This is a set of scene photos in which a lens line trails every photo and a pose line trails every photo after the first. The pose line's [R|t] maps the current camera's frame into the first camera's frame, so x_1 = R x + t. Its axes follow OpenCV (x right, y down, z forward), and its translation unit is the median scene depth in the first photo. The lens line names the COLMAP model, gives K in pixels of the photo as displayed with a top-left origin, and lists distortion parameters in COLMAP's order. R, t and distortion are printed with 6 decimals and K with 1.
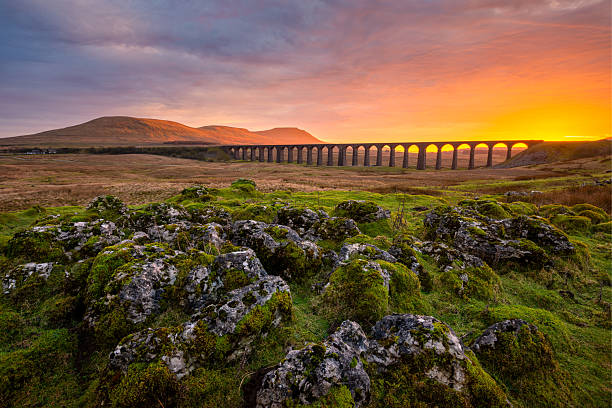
lens RADIAL K [[300.4, 0, 290.2], [0, 300.4, 198.0], [0, 0, 1]] dist [-0.000331, -0.022972]
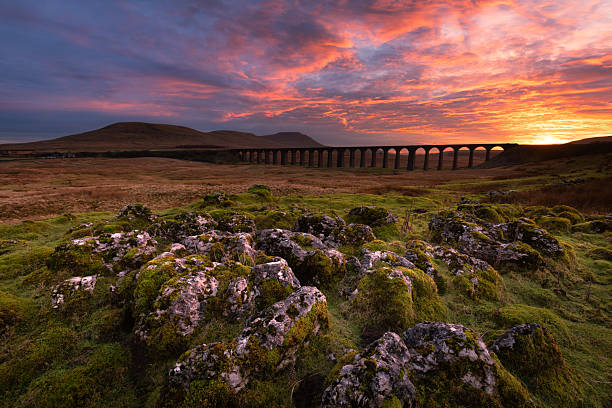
lens RADIAL K [[271.9, 0, 304.9], [0, 271.9, 207.1], [0, 0, 1]] dist [-0.002074, -0.024796]
pose [[0.999179, -0.010543, 0.039119, -0.095640], [0.009056, 0.999237, 0.038000, -0.057188], [-0.039490, -0.037615, 0.998512, 0.028224]]
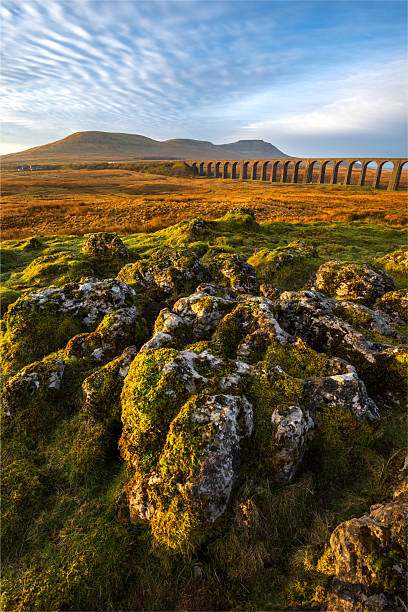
lens RADIAL K [[271.9, 0, 204.0], [0, 271.9, 306.0], [0, 0, 1]] dist [-0.002074, -0.024796]
pose [[0.986010, 0.076068, -0.148316, -0.385311], [-0.025644, 0.948431, 0.315943, -0.126349], [0.164701, -0.307720, 0.937114, 0.491708]]
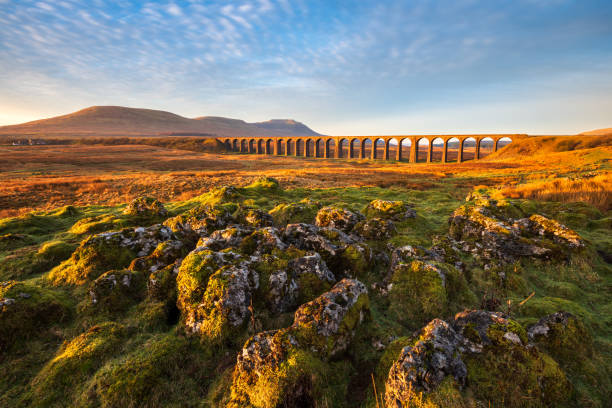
lens RADIAL K [[293.4, 0, 307.9], [0, 293.4, 206.6], [0, 0, 1]] dist [0.001916, -0.023871]
pose [[0.997898, -0.007047, 0.064420, -0.249717], [0.003366, 0.998364, 0.057074, -0.063282], [-0.064716, -0.056737, 0.996289, -0.054714]]
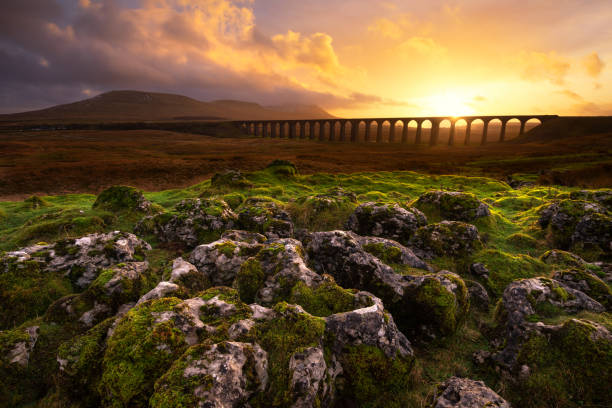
lens RADIAL K [[298.3, 0, 305.4], [0, 298.3, 205.0], [0, 0, 1]] dist [-0.005666, -0.017285]
pose [[0.999972, -0.003081, 0.006882, -0.293652], [0.002356, 0.994678, 0.103005, -0.074960], [-0.007163, -0.102986, 0.994657, 0.473806]]
